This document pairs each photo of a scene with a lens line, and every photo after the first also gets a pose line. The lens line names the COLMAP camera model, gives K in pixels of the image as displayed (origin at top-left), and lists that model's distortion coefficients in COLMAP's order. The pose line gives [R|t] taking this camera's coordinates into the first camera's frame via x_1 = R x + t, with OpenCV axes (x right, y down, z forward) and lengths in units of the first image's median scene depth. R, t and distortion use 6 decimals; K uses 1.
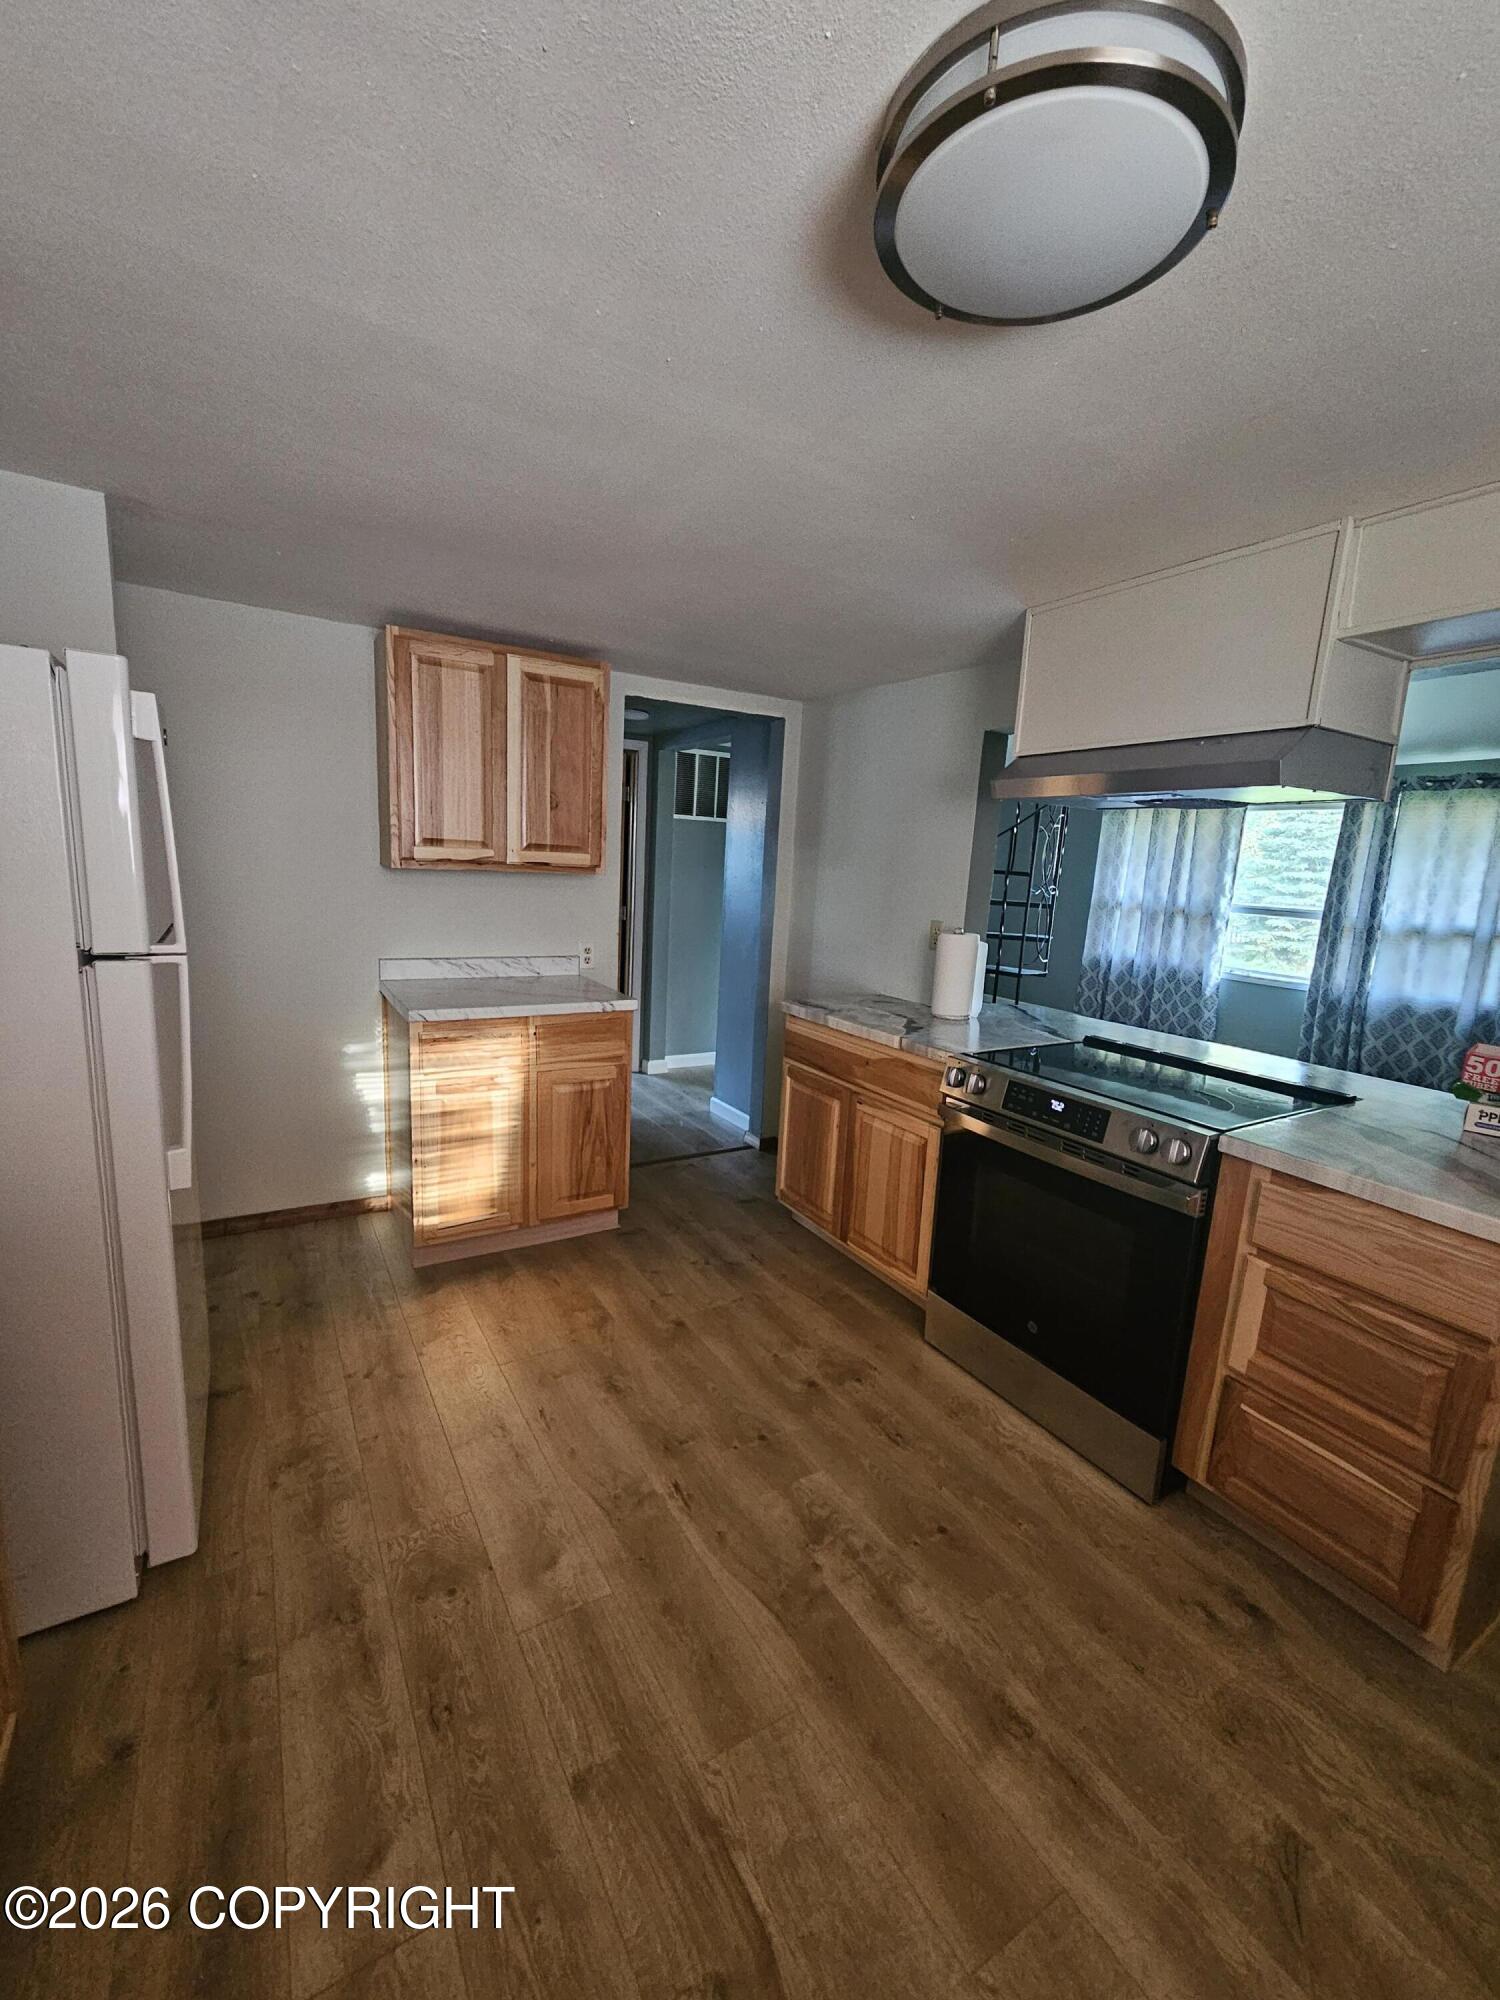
lens RADIAL K [[812.8, 0, 744.6], [0, 812.8, 1002.4], [0, 0, 1]] dist [0.001073, 0.000160]
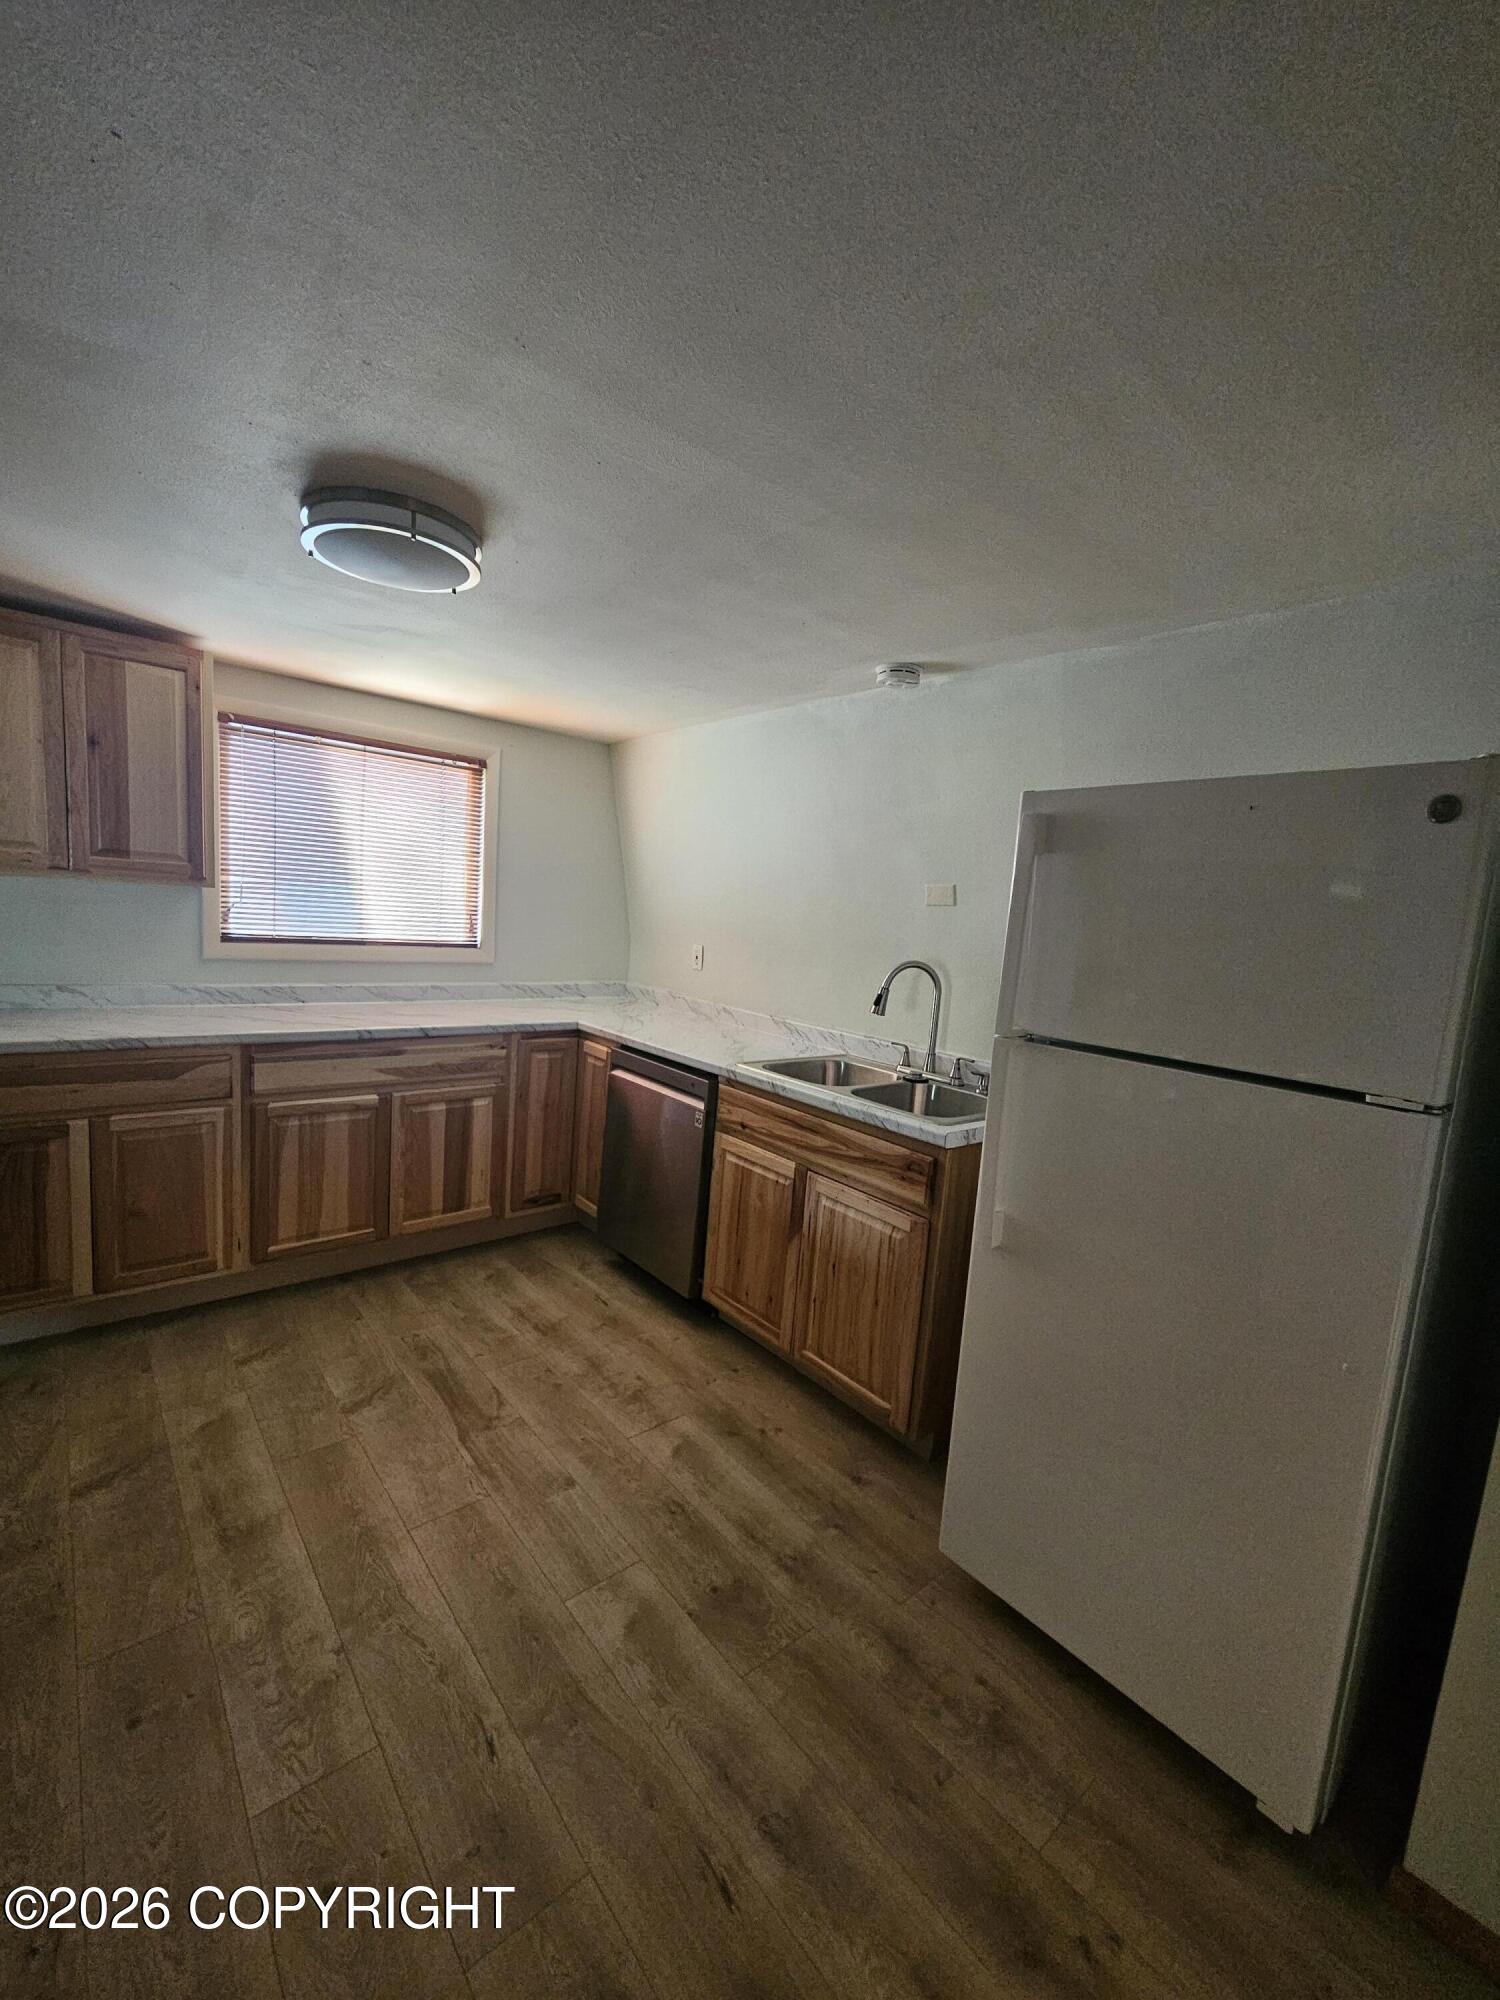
lens RADIAL K [[812.8, 0, 748.6], [0, 812.8, 1005.6], [0, 0, 1]] dist [0.001073, 0.000160]
pose [[-0.979243, -0.102844, -0.174659, -0.137765], [-0.149498, 0.948361, 0.279753, -0.330906], [0.136869, 0.300057, -0.944051, 1.827992]]
